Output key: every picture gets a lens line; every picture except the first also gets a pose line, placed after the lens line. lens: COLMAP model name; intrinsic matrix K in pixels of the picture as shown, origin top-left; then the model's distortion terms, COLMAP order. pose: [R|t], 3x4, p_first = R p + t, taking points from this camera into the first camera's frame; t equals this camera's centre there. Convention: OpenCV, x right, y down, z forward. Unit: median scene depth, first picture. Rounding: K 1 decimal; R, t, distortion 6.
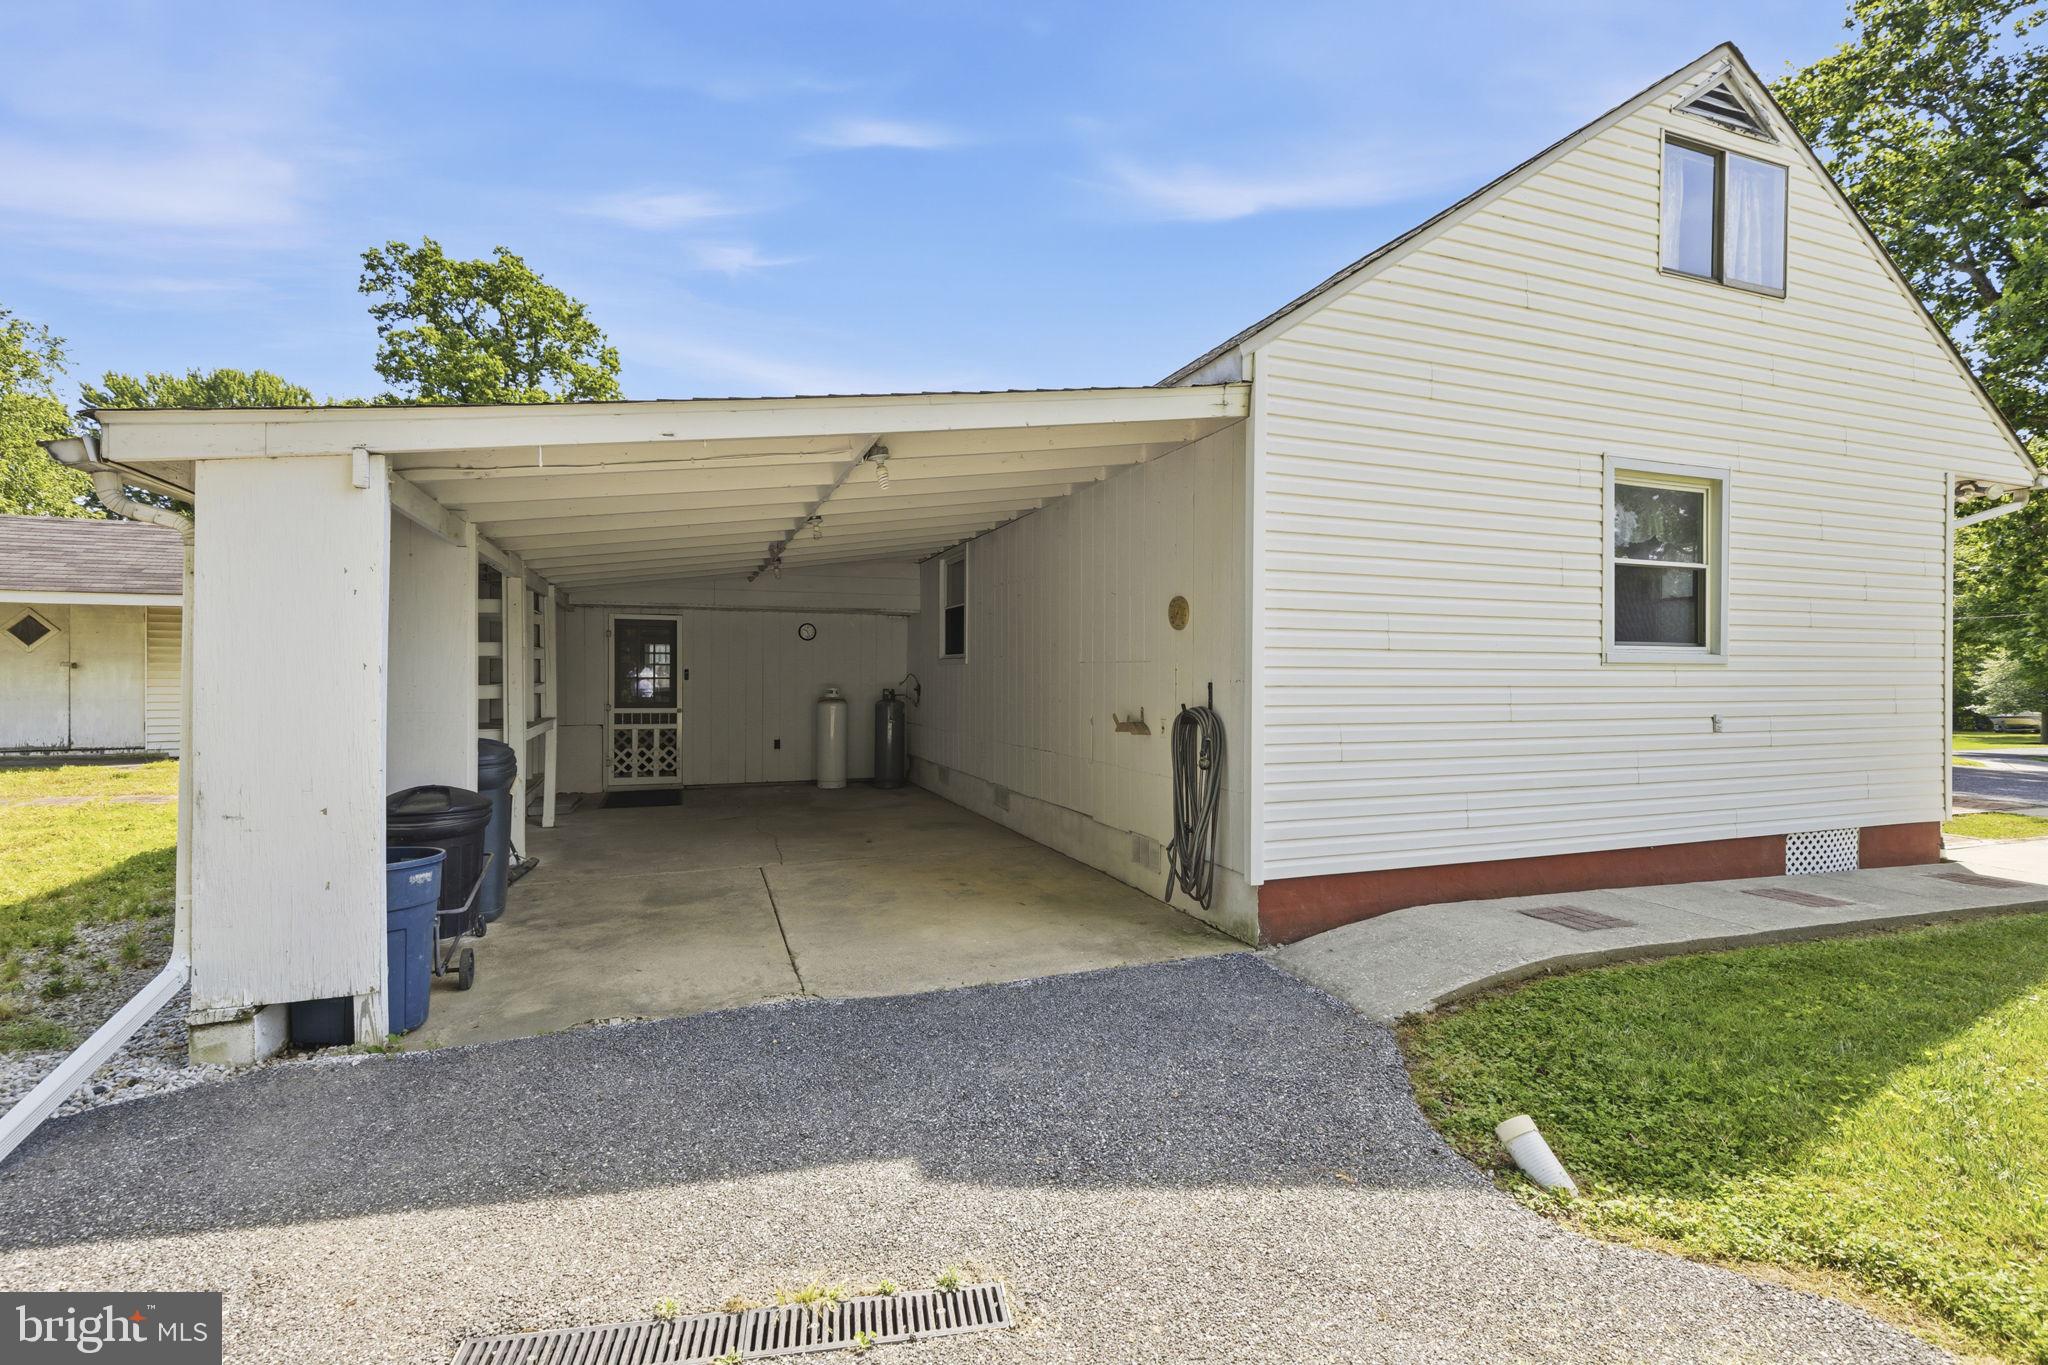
lens RADIAL K [[942.8, 0, 1027.9], [0, 942.8, 684.4], [0, 0, 1]] dist [0.009312, -0.000539]
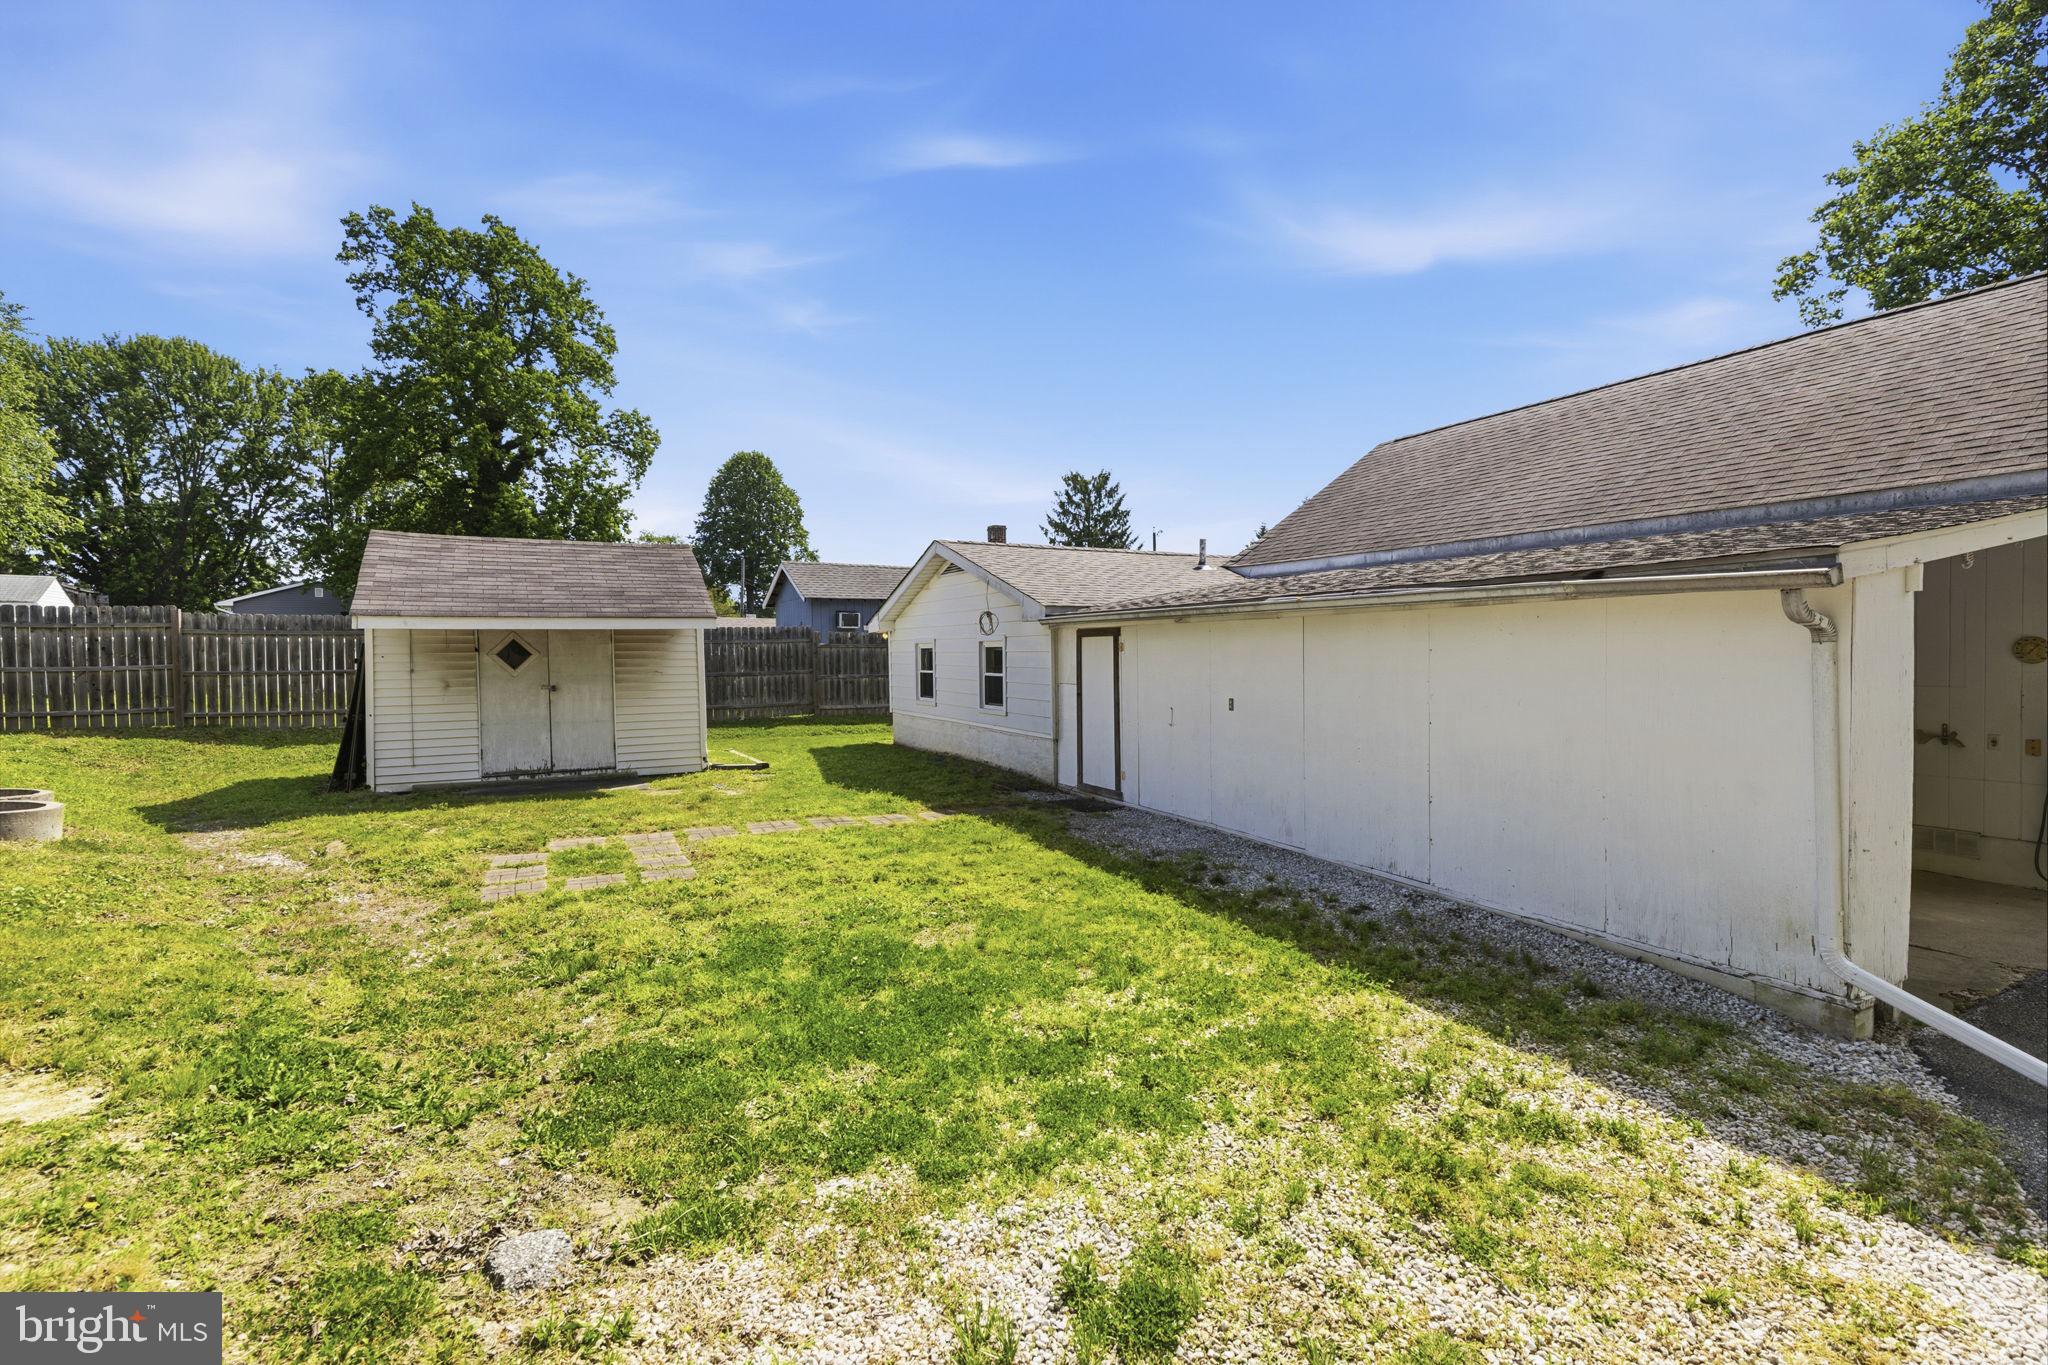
lens RADIAL K [[942.8, 0, 1027.5], [0, 942.8, 676.3], [0, 0, 1]] dist [0.009312, -0.000539]
pose [[0.991806, -0.021439, 0.125938, -0.162055], [0.019214, 0.999638, 0.018859, -0.010780], [-0.126297, -0.016285, 0.991859, -0.014027]]
